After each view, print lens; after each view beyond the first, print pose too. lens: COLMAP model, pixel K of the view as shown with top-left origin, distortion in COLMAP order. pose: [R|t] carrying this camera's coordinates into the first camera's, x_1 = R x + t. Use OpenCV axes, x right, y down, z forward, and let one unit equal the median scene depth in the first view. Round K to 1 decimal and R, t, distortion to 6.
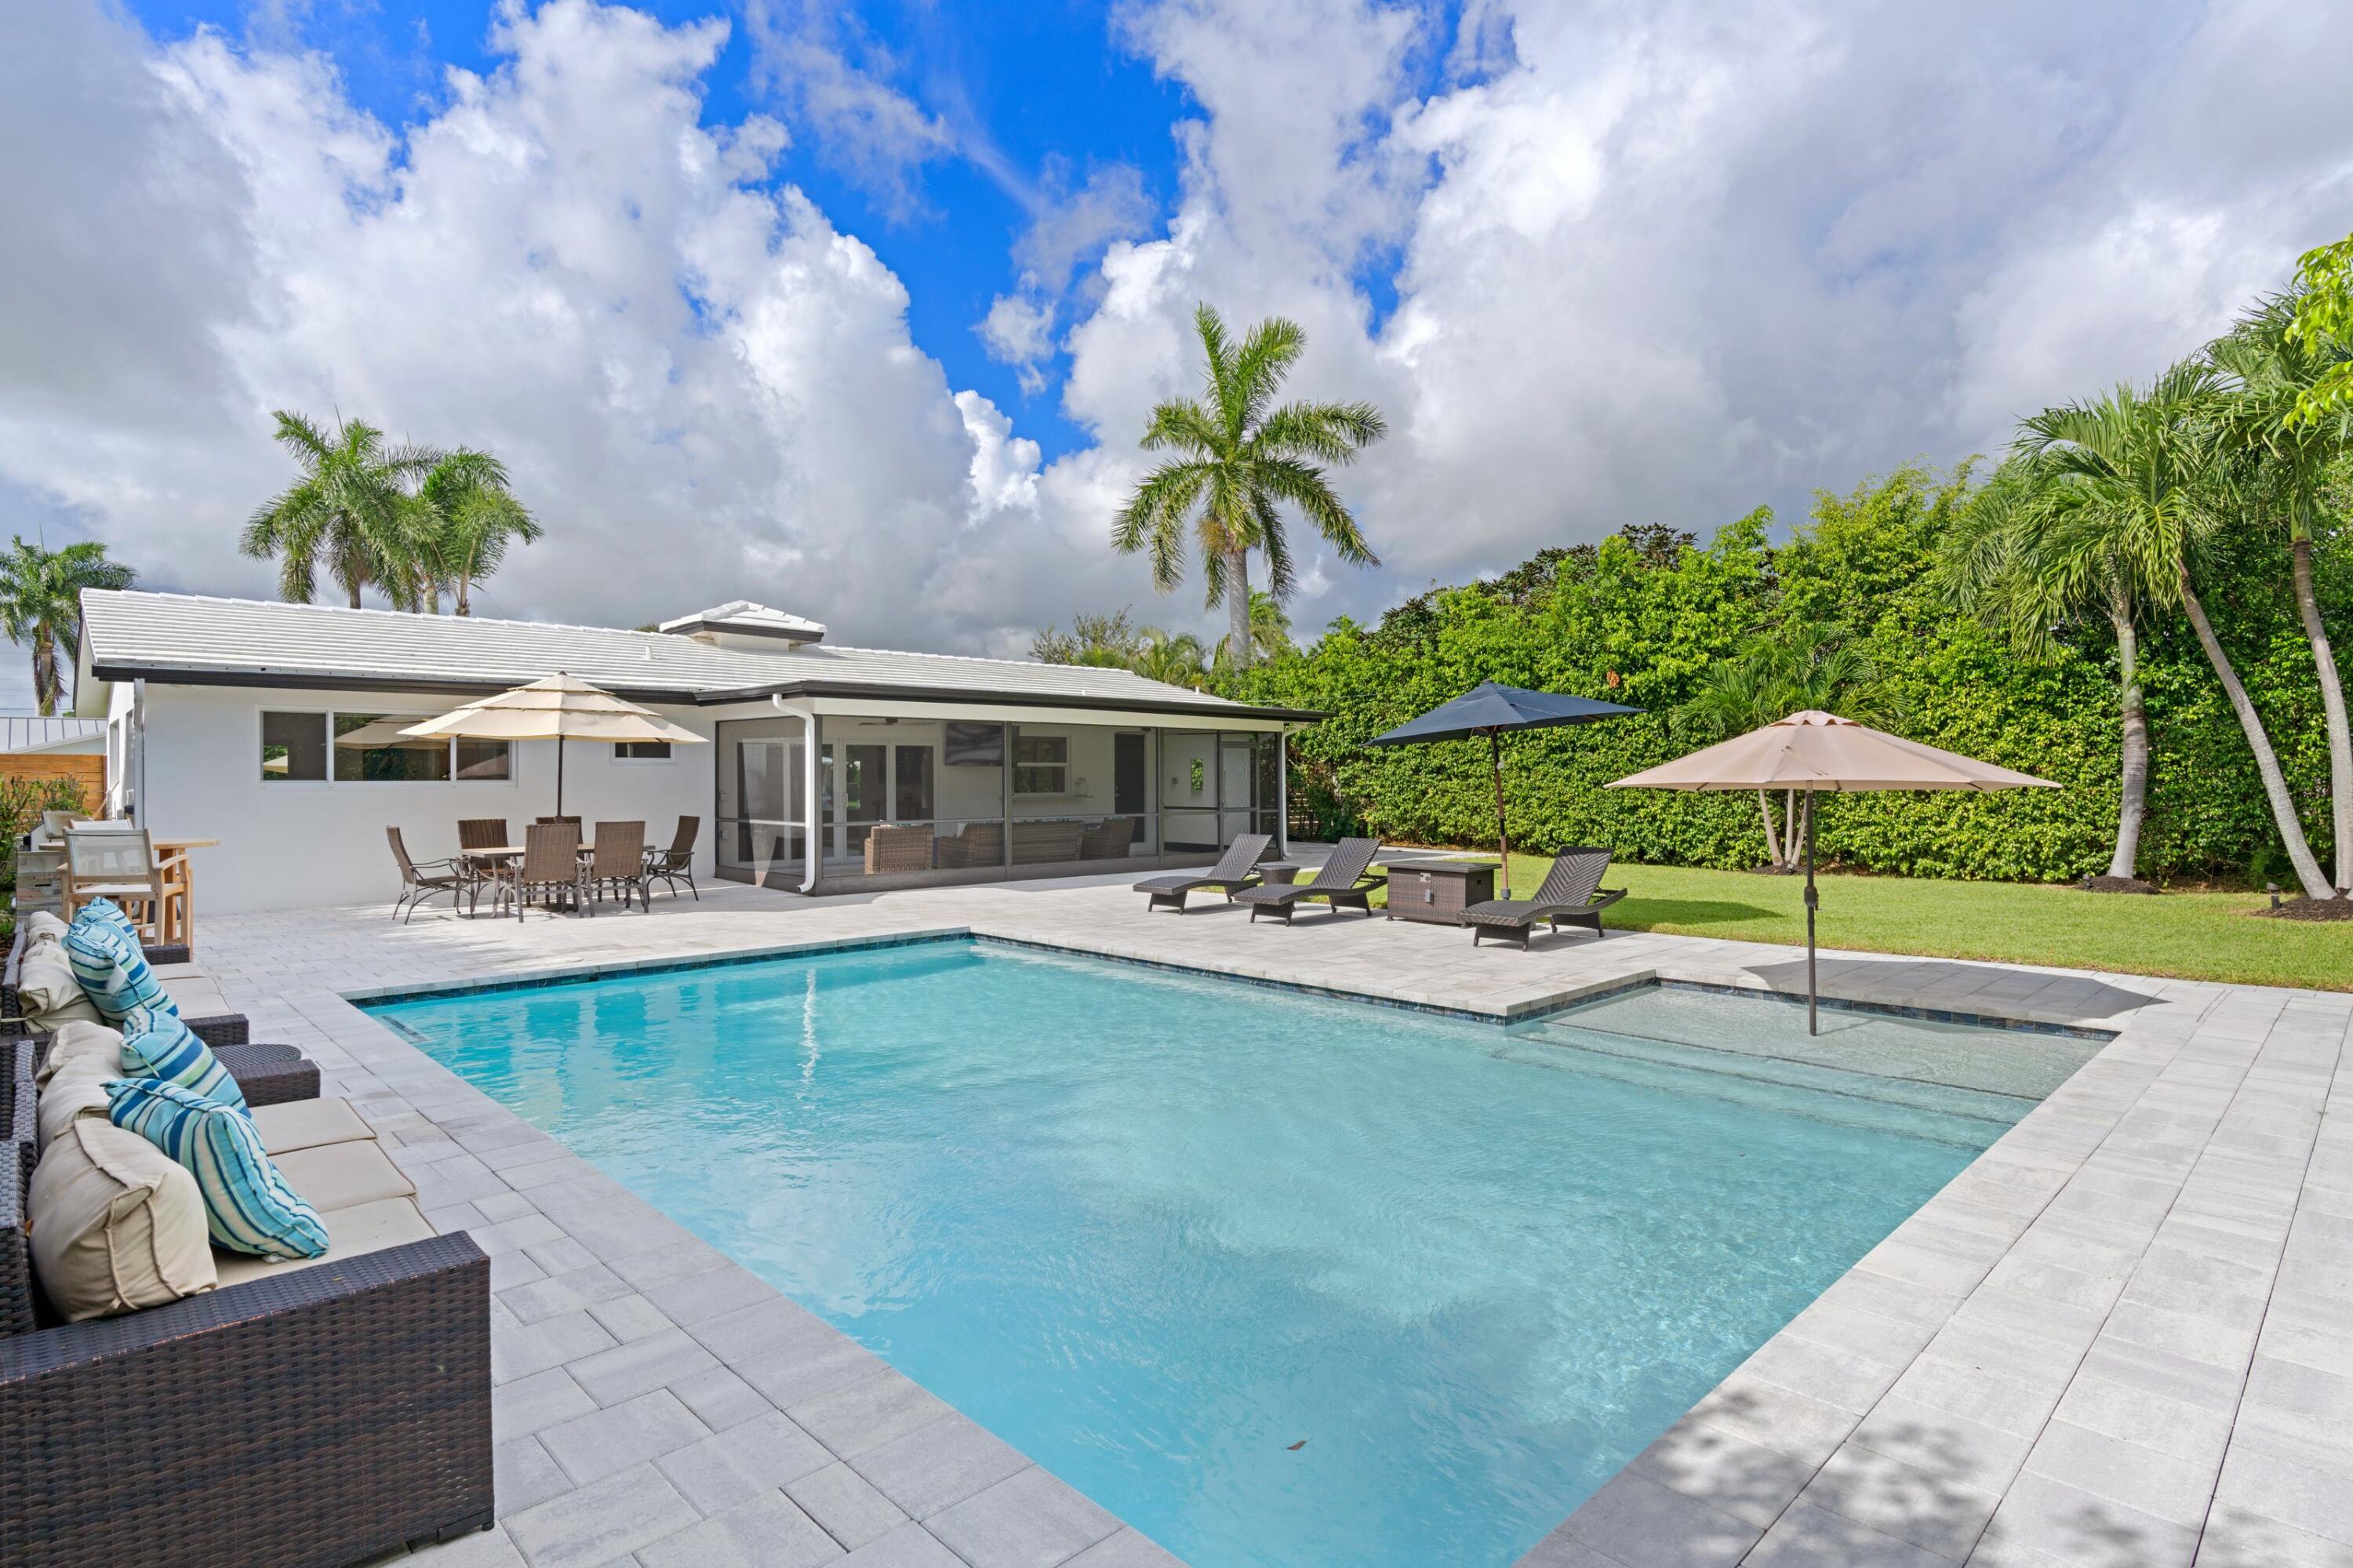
lens RADIAL K [[1079.2, 0, 1178.7], [0, 1079.2, 815.3], [0, 0, 1]] dist [0.001049, 0.000230]
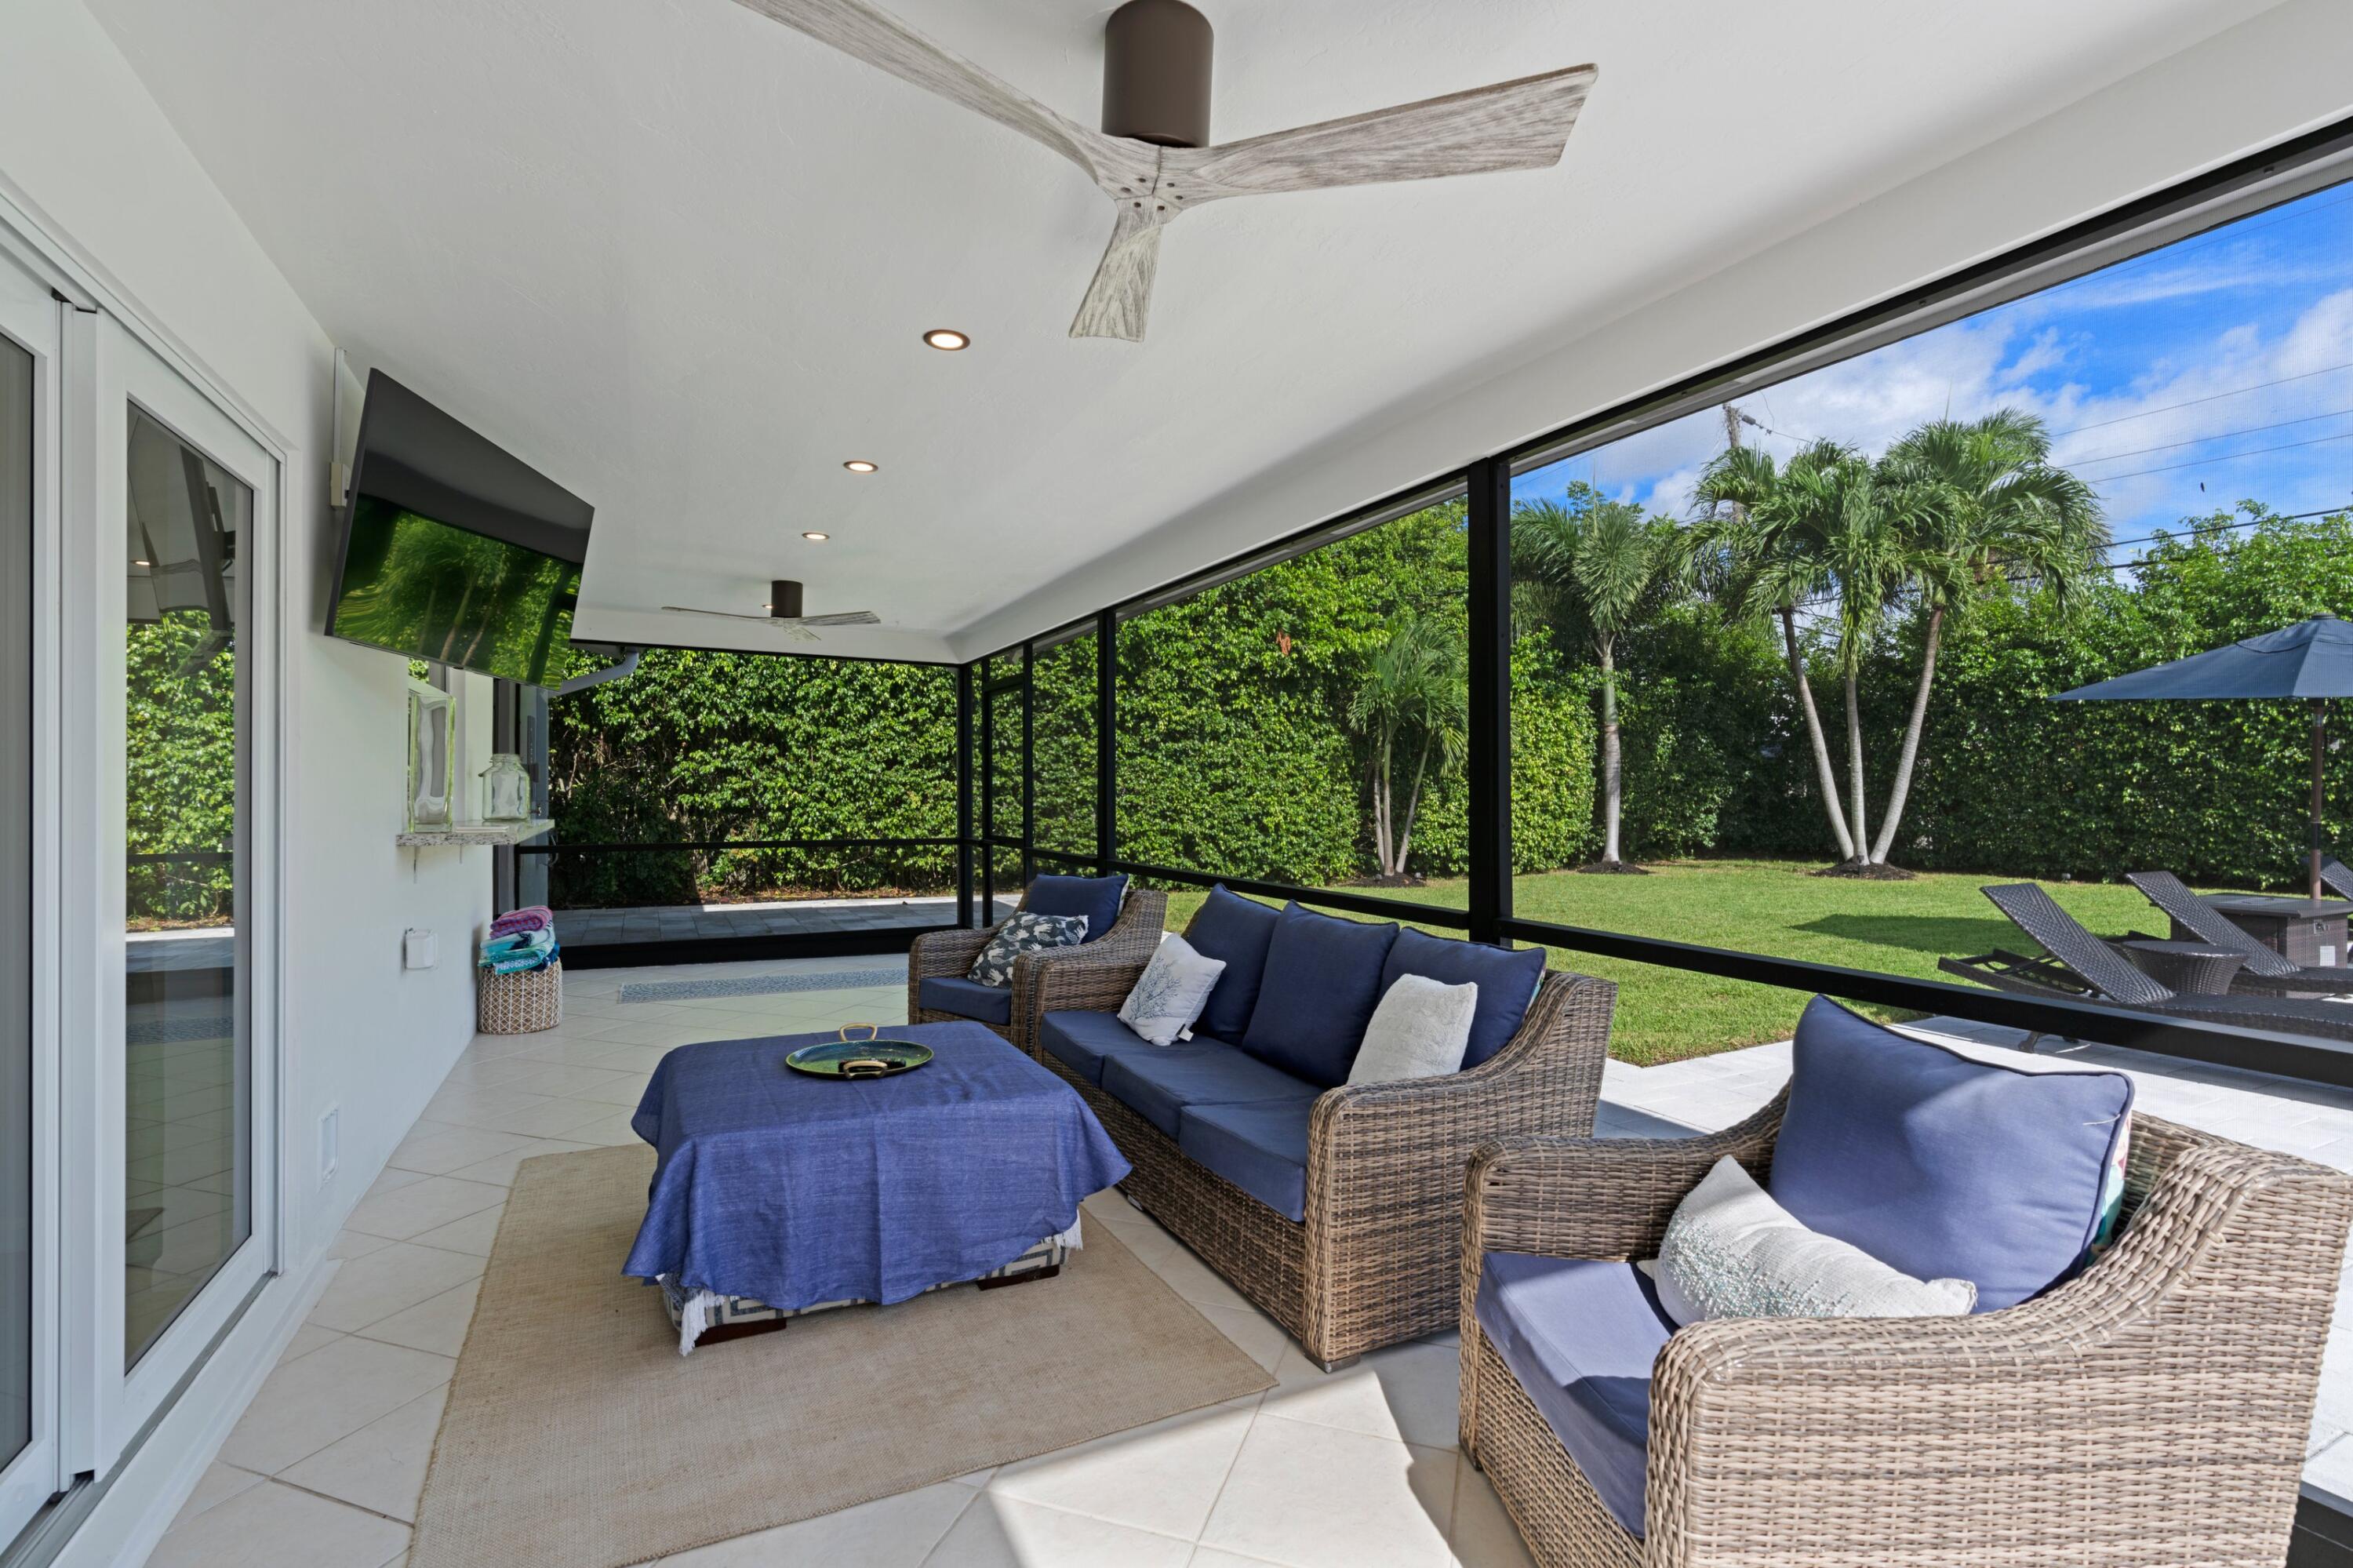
lens RADIAL K [[1060.8, 0, 1176.5], [0, 1060.8, 784.0], [0, 0, 1]] dist [-0.004481, 0.000177]
pose [[0.337013, 0.005825, 0.941482, -0.405514], [0.033214, 0.999285, -0.018072, -0.023423], [-0.940914, 0.037361, 0.336579, 1.061180]]
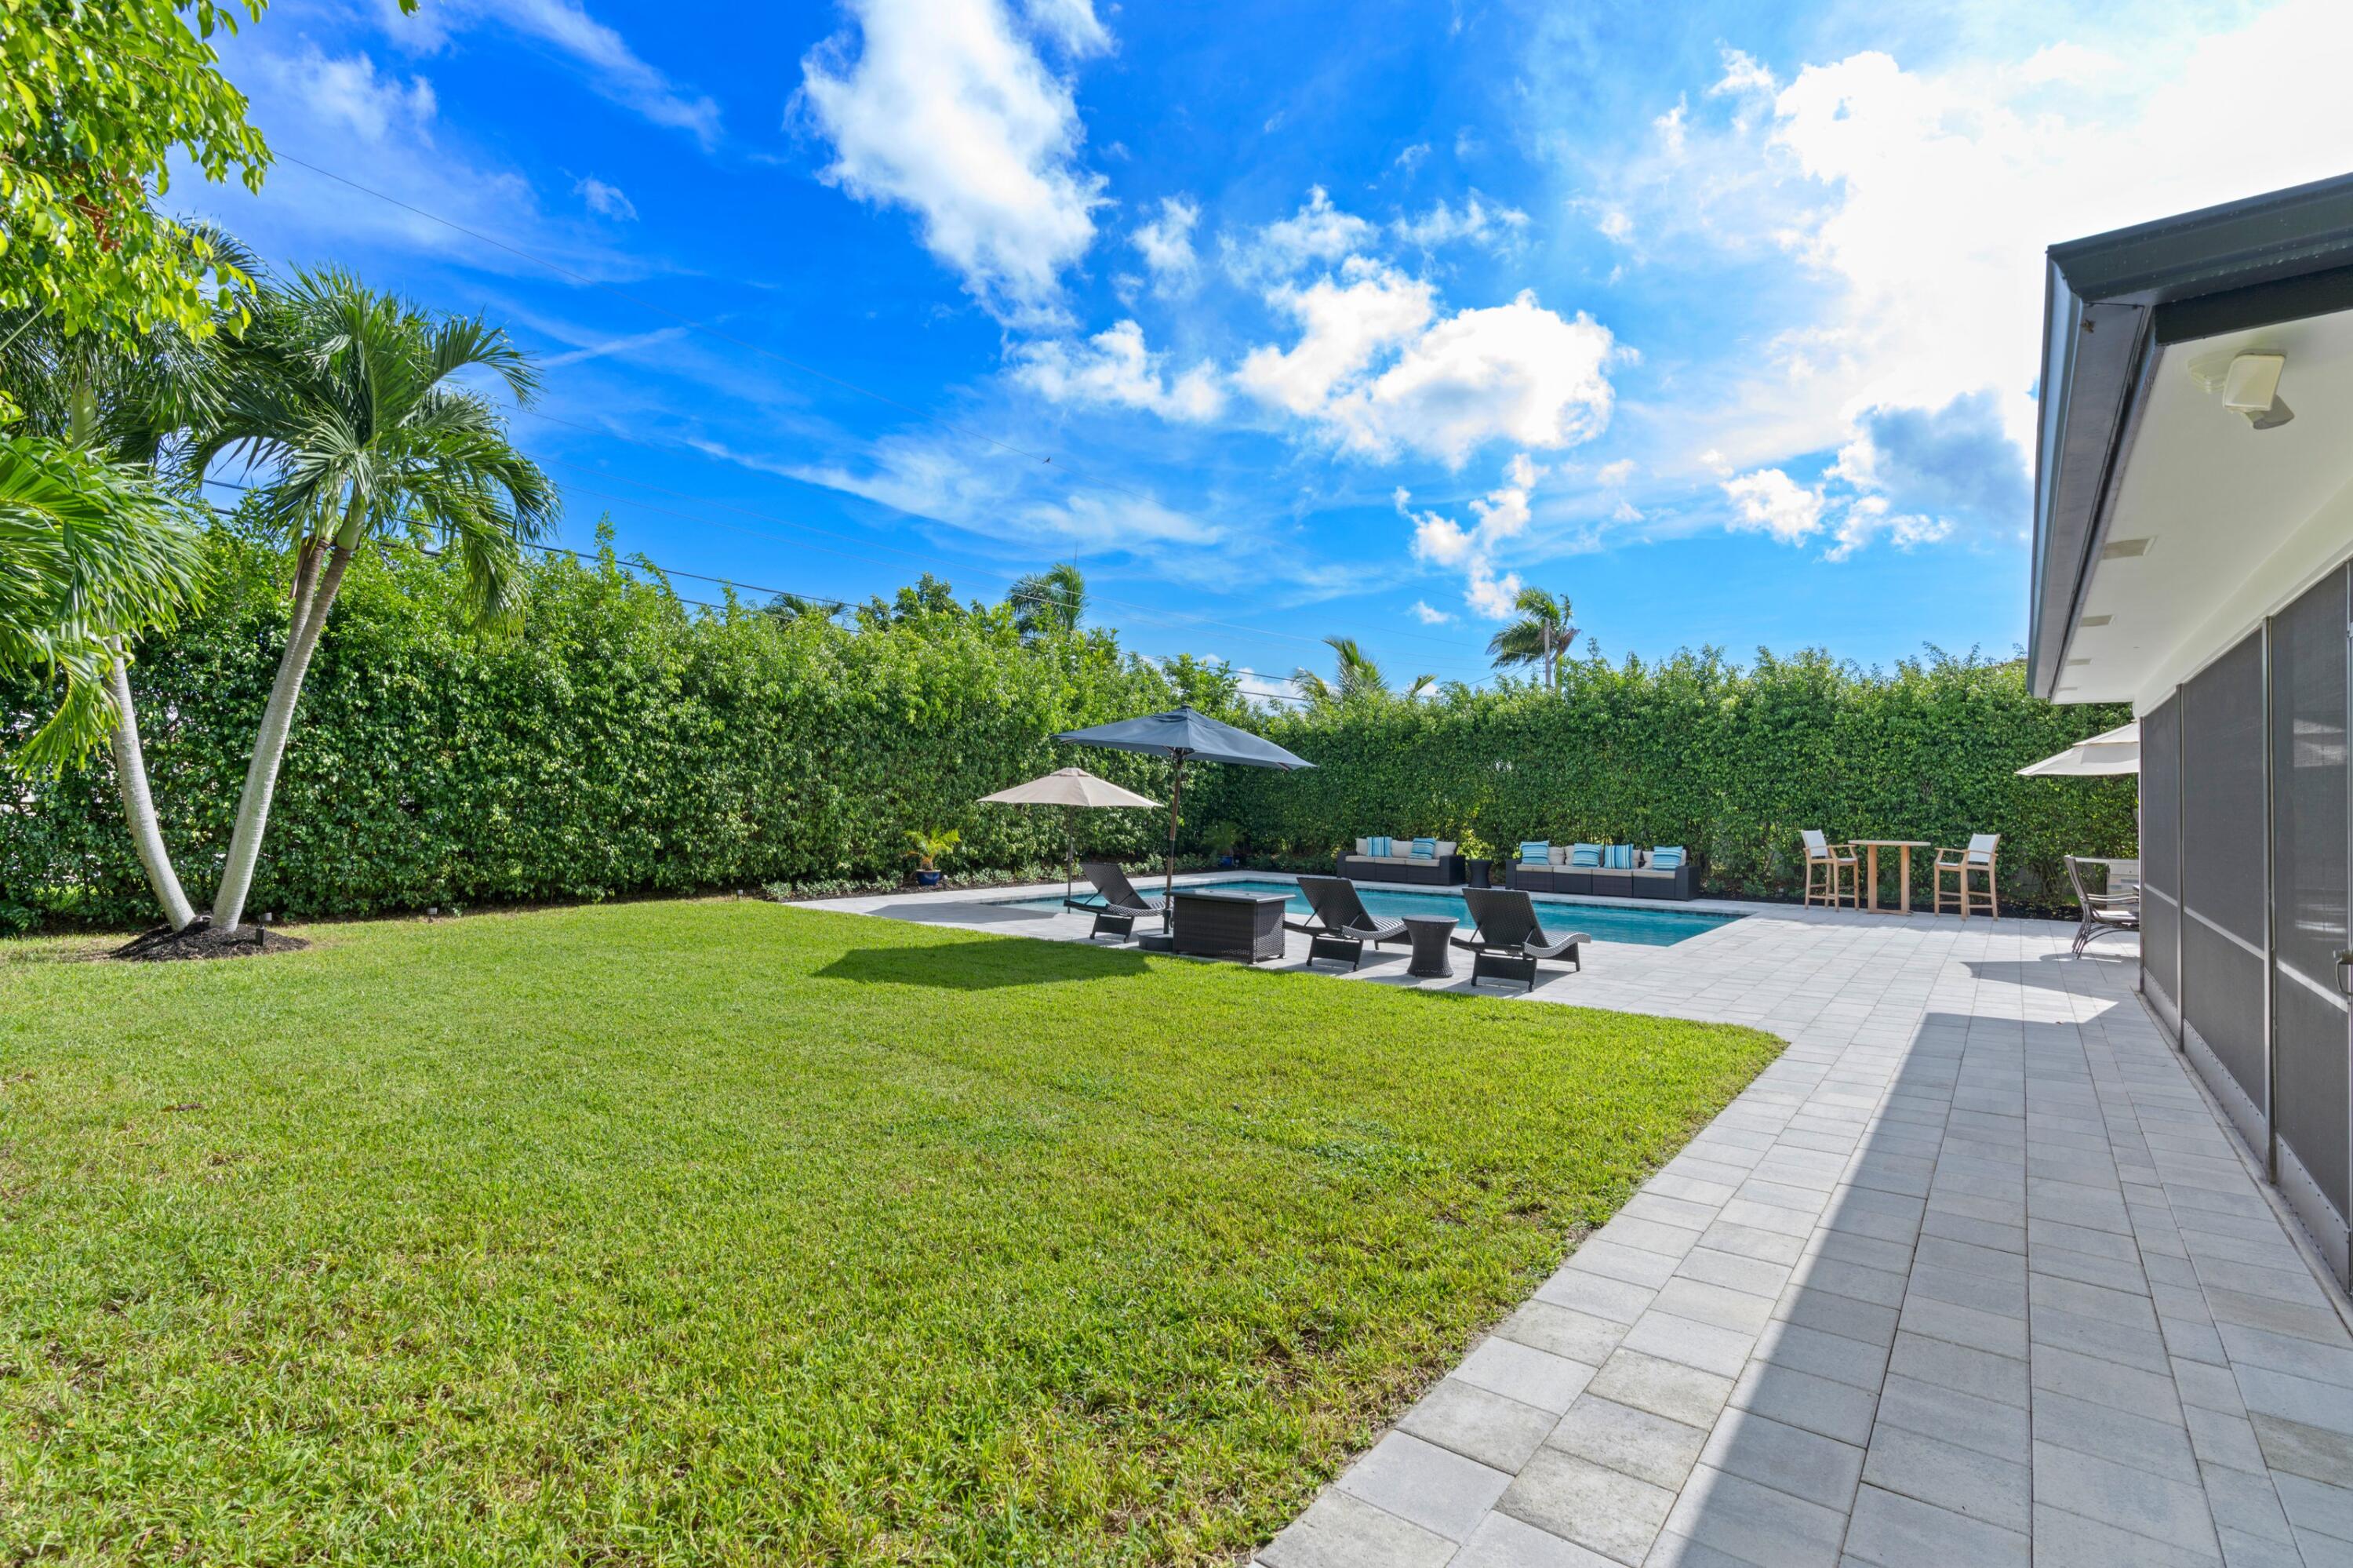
lens RADIAL K [[1060.8, 0, 1176.5], [0, 1060.8, 784.0], [0, 0, 1]] dist [-0.004481, 0.000177]
pose [[-0.995259, -0.009805, -0.096762, 0.322962], [-0.010647, 0.999910, 0.008184, -0.038371], [0.096673, 0.009176, -0.995274, 1.483671]]
